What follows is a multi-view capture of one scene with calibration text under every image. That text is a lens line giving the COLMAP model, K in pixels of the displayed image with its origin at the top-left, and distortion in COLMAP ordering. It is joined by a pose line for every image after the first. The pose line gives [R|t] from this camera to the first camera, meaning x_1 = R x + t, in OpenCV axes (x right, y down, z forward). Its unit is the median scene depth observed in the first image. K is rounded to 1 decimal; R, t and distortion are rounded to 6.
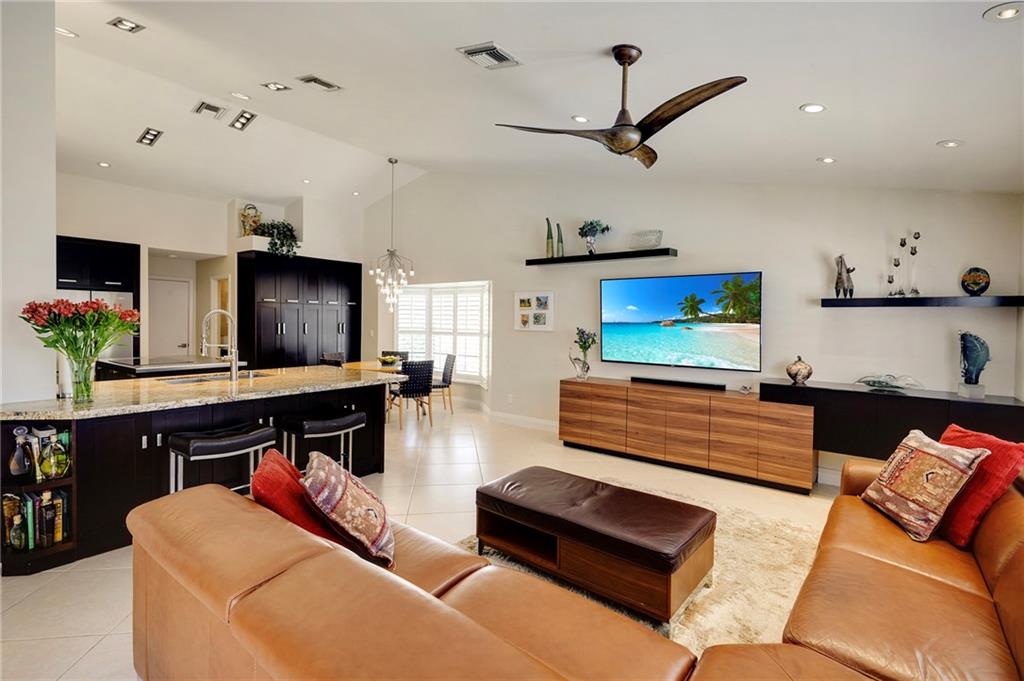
lens RADIAL K [[467.1, 0, 513.8], [0, 467.1, 331.9], [0, 0, 1]] dist [-0.003984, -0.000746]
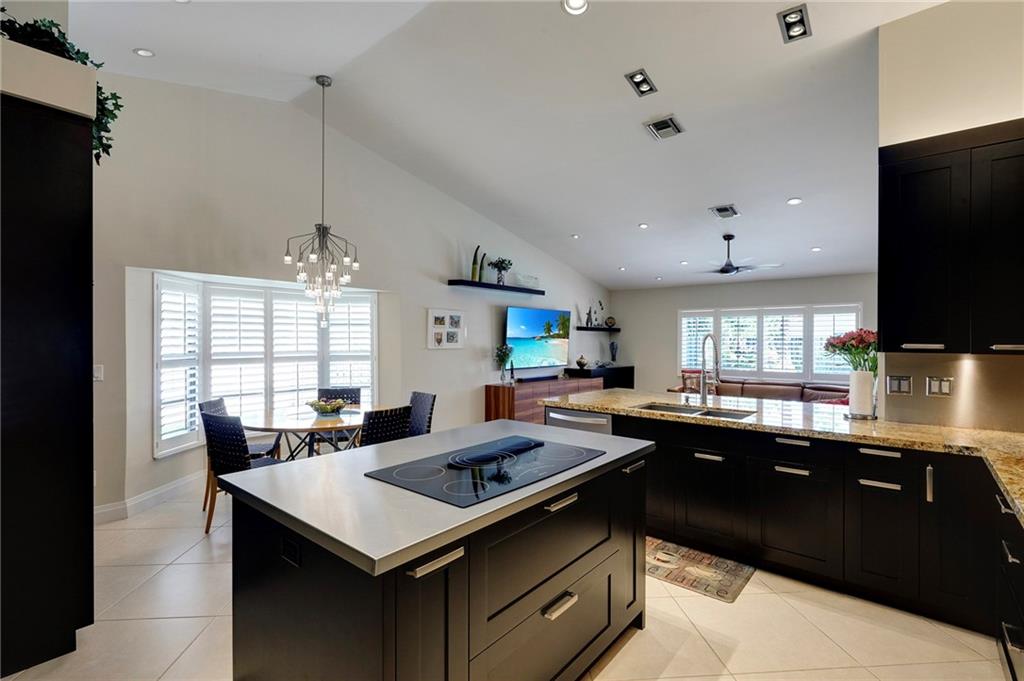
lens RADIAL K [[468.8, 0, 508.2], [0, 468.8, 342.8], [0, 0, 1]] dist [-0.002534, -0.000464]
pose [[0.060682, -0.021227, 0.997931, -0.974884], [0.021007, 0.999580, 0.019985, -0.033318], [-0.997936, 0.019751, 0.061103, 0.819393]]
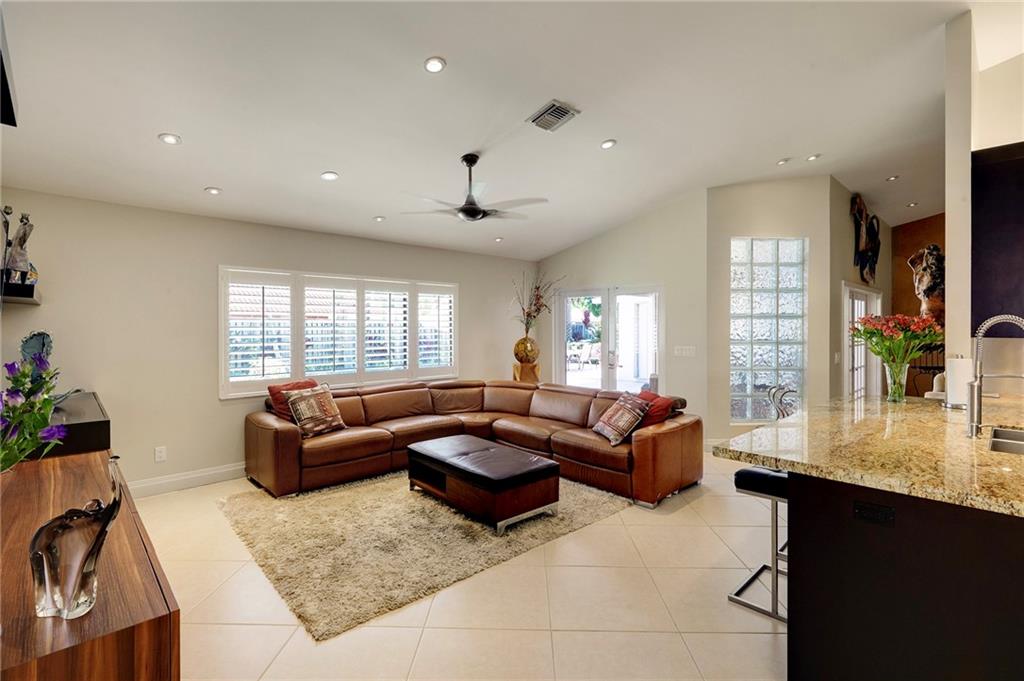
lens RADIAL K [[475.8, 0, 510.3], [0, 475.8, 330.6], [0, 0, 1]] dist [-0.001096, -0.000347]
pose [[-0.988063, -0.016599, 0.153151, -0.062466], [-0.011690, 0.999390, 0.032898, -0.024520], [-0.153603, 0.030715, -0.987655, 1.028885]]
